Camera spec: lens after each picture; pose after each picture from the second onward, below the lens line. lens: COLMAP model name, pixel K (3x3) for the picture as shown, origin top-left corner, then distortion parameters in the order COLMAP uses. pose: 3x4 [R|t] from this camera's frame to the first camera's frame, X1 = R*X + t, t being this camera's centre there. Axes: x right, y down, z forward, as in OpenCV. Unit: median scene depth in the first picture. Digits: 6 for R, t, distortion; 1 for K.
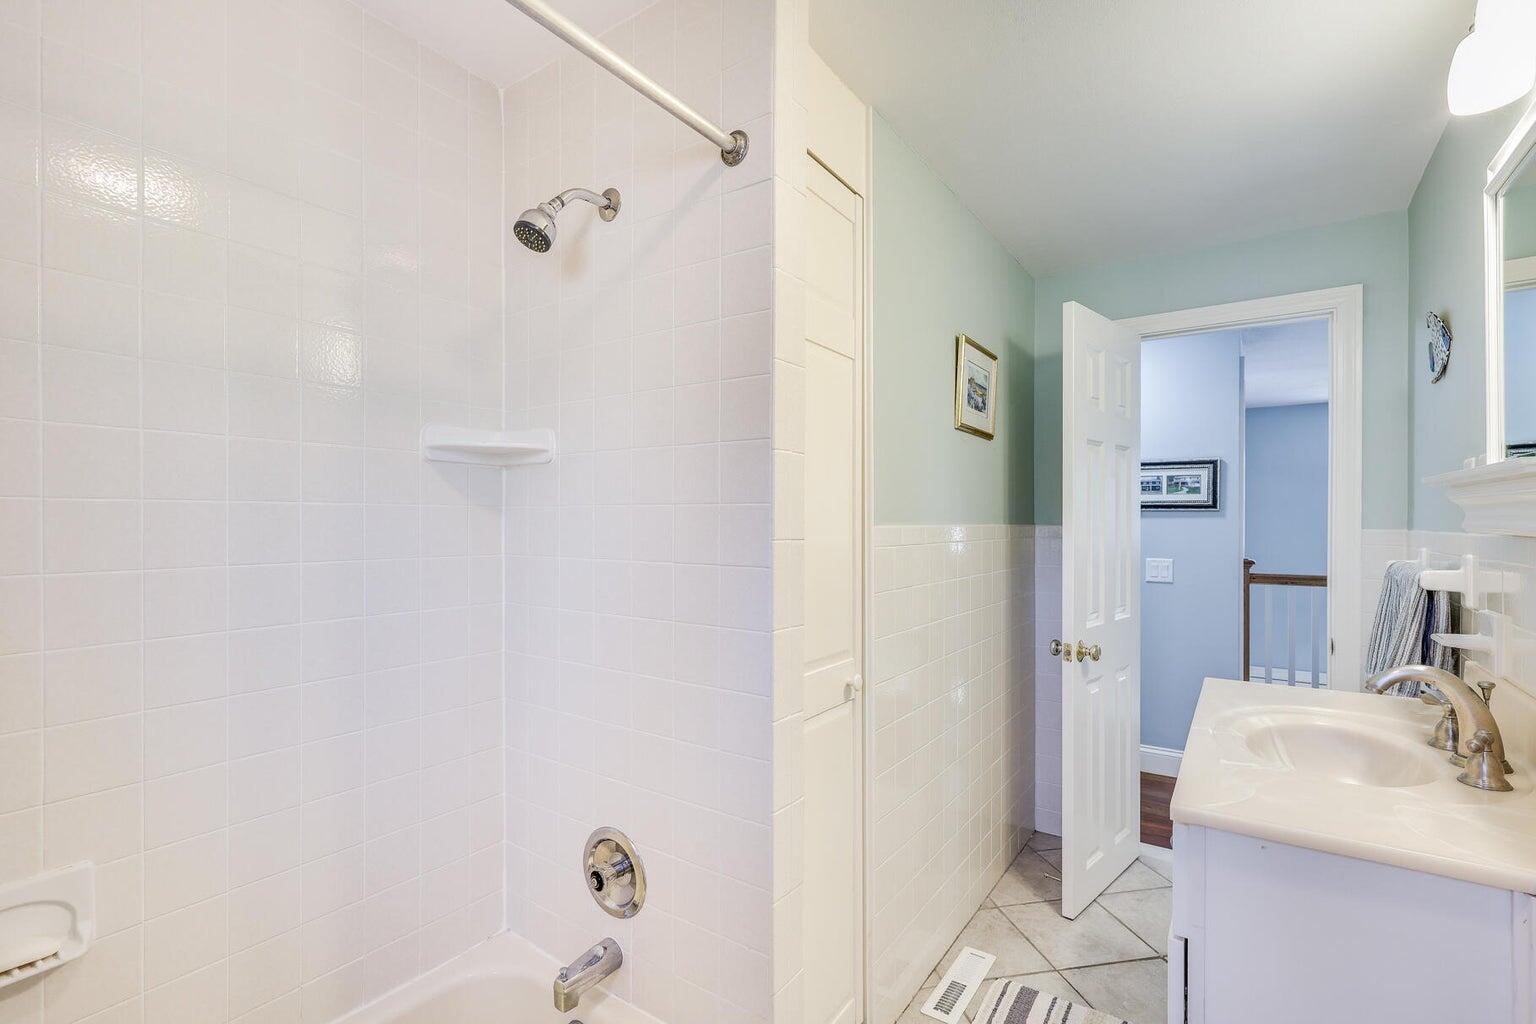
lens RADIAL K [[632.1, 0, 768.0], [0, 632.1, 512.0], [0, 0, 1]] dist [-0.000660, -0.000106]
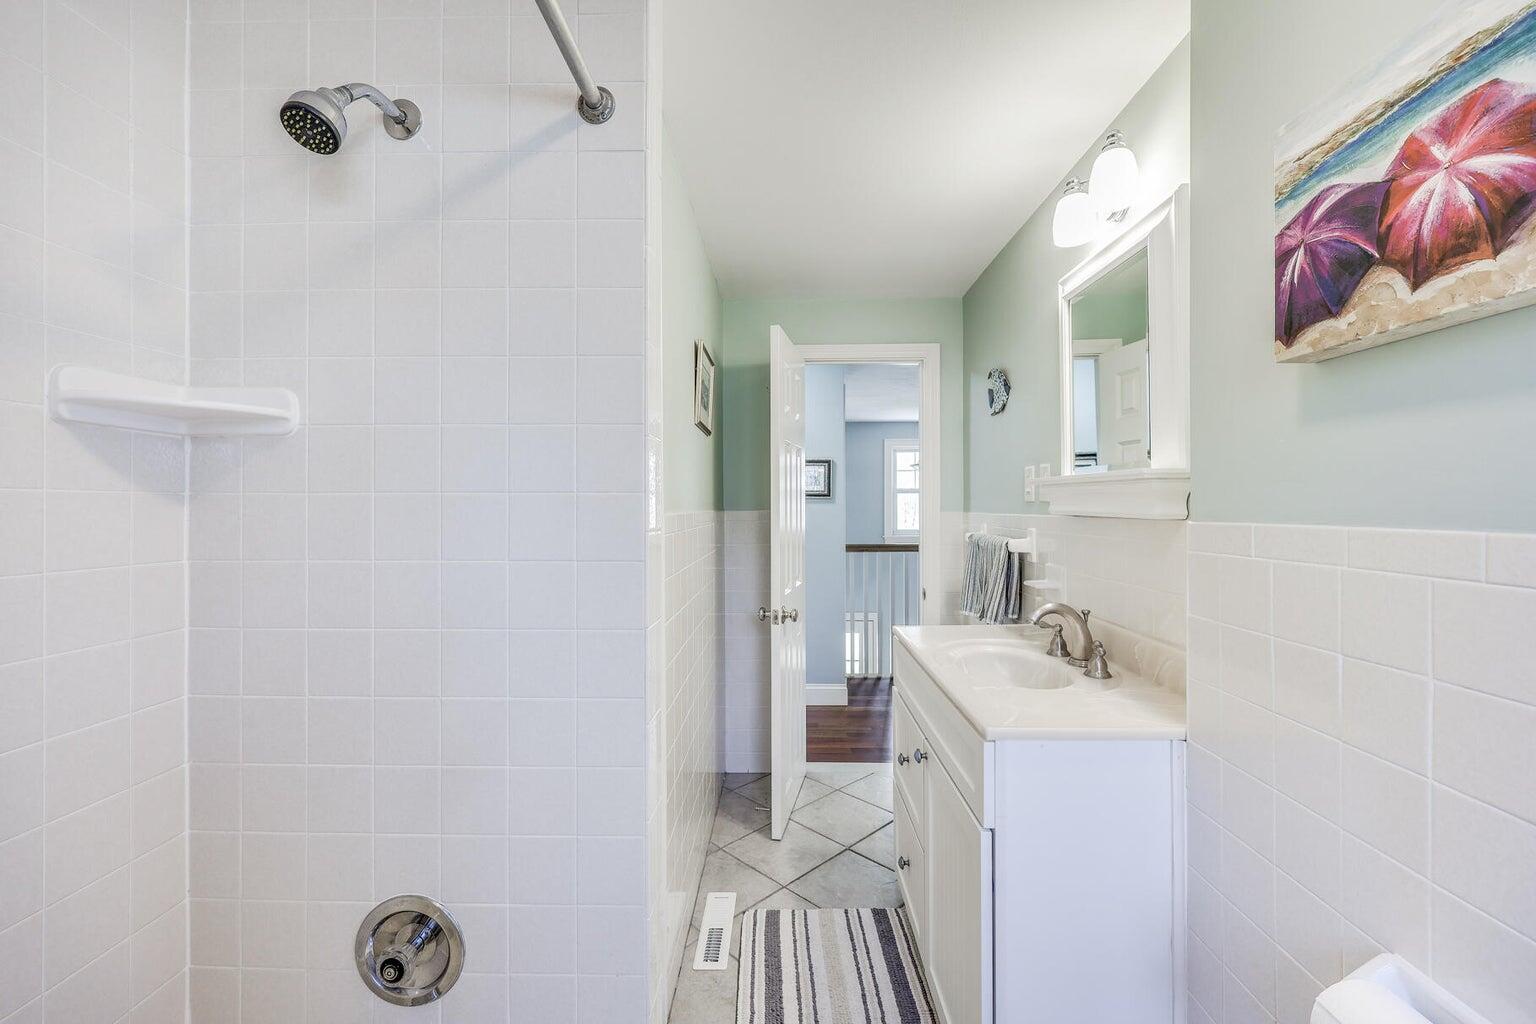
lens RADIAL K [[582.9, 0, 767.6], [0, 582.9, 496.3], [0, 0, 1]] dist [0.003108, 0.000098]
pose [[0.859312, 0.004239, 0.511435, -0.126649], [-0.002011, 0.999986, -0.004909, -0.001928], [-0.511448, 0.003190, 0.859308, 0.068858]]
